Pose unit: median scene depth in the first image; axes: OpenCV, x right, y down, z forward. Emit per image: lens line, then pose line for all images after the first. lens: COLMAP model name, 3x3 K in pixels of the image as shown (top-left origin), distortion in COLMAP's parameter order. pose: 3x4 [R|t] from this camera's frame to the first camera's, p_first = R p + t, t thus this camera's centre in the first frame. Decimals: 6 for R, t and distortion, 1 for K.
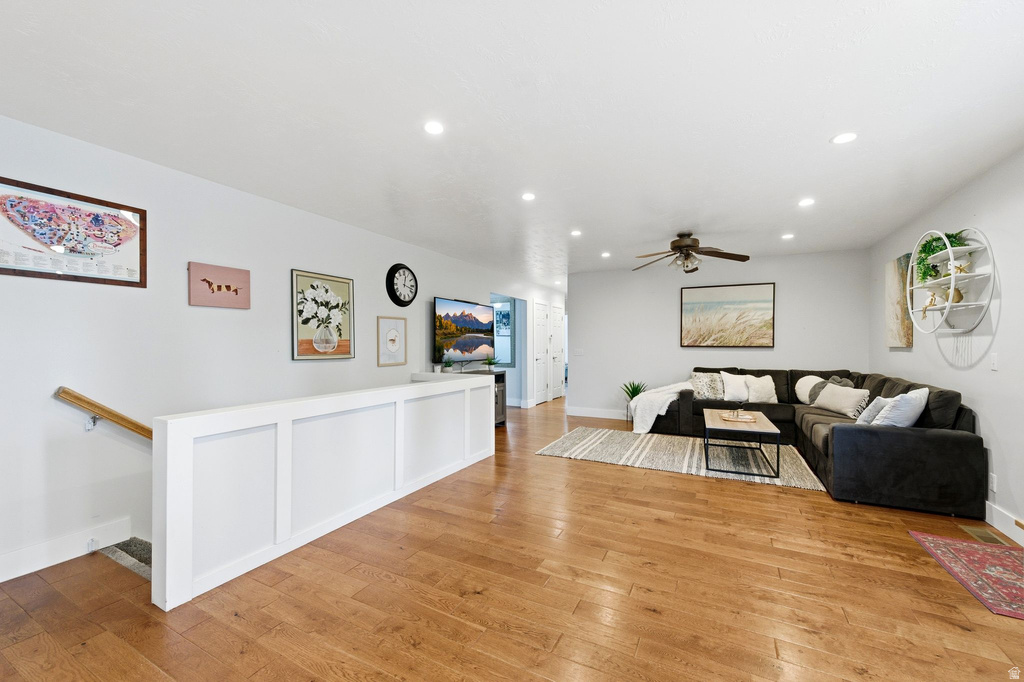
lens RADIAL K [[404.2, 0, 512.7], [0, 404.2, 346.8], [0, 0, 1]] dist [0.000134, -0.000420]
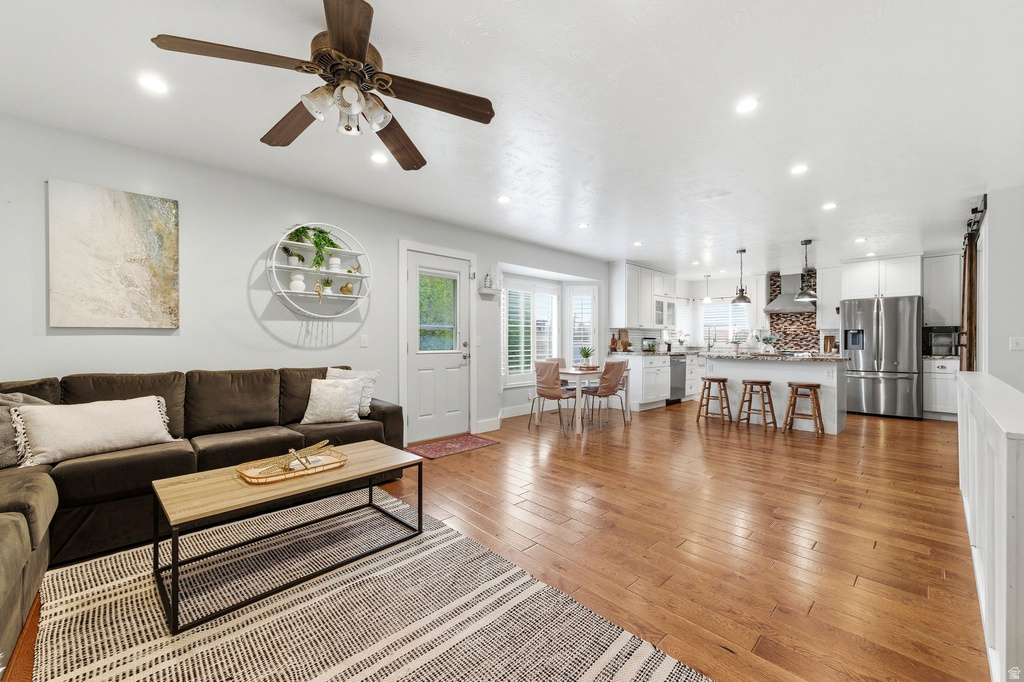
lens RADIAL K [[399.6, 0, 512.2], [0, 399.6, 344.6], [0, 0, 1]] dist [0.001622, -0.000067]
pose [[-0.944303, -0.006177, 0.329019, 0.120884], [-0.000613, 0.999855, 0.017011, 0.013090], [-0.329077, 0.015862, -0.944170, 1.119878]]
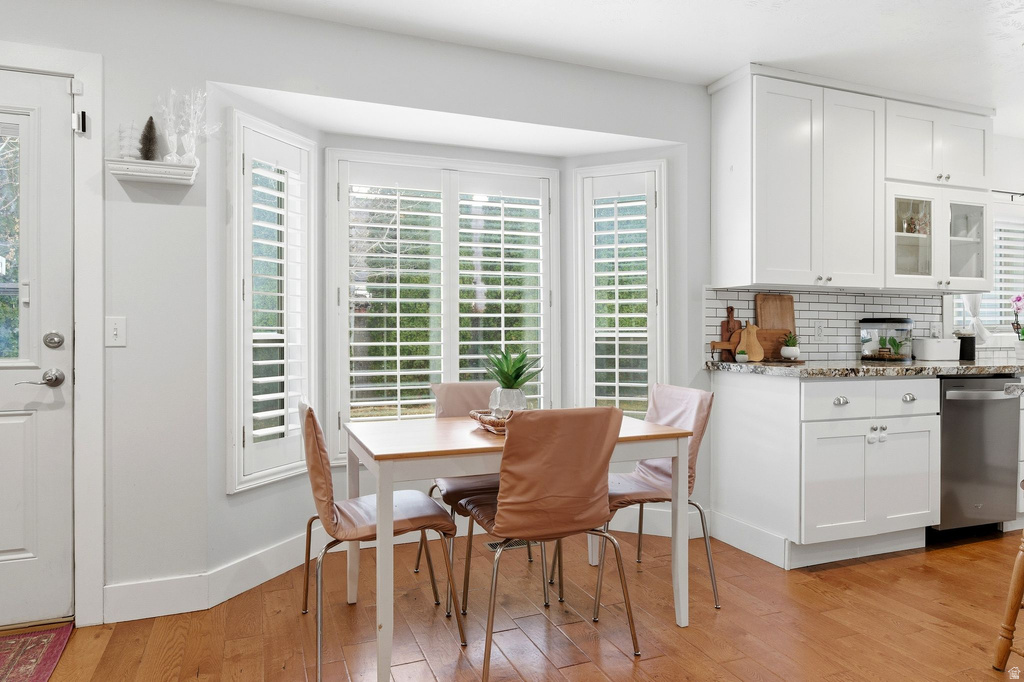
lens RADIAL K [[646.5, 0, 512.5], [0, 646.5, 333.3], [0, 0, 1]] dist [0.000866, -0.000585]
pose [[-0.759351, -0.001586, 0.650679, -0.029322], [0.005998, 0.999937, 0.009437, 0.019963], [-0.650654, 0.011069, -0.759294, 0.450330]]
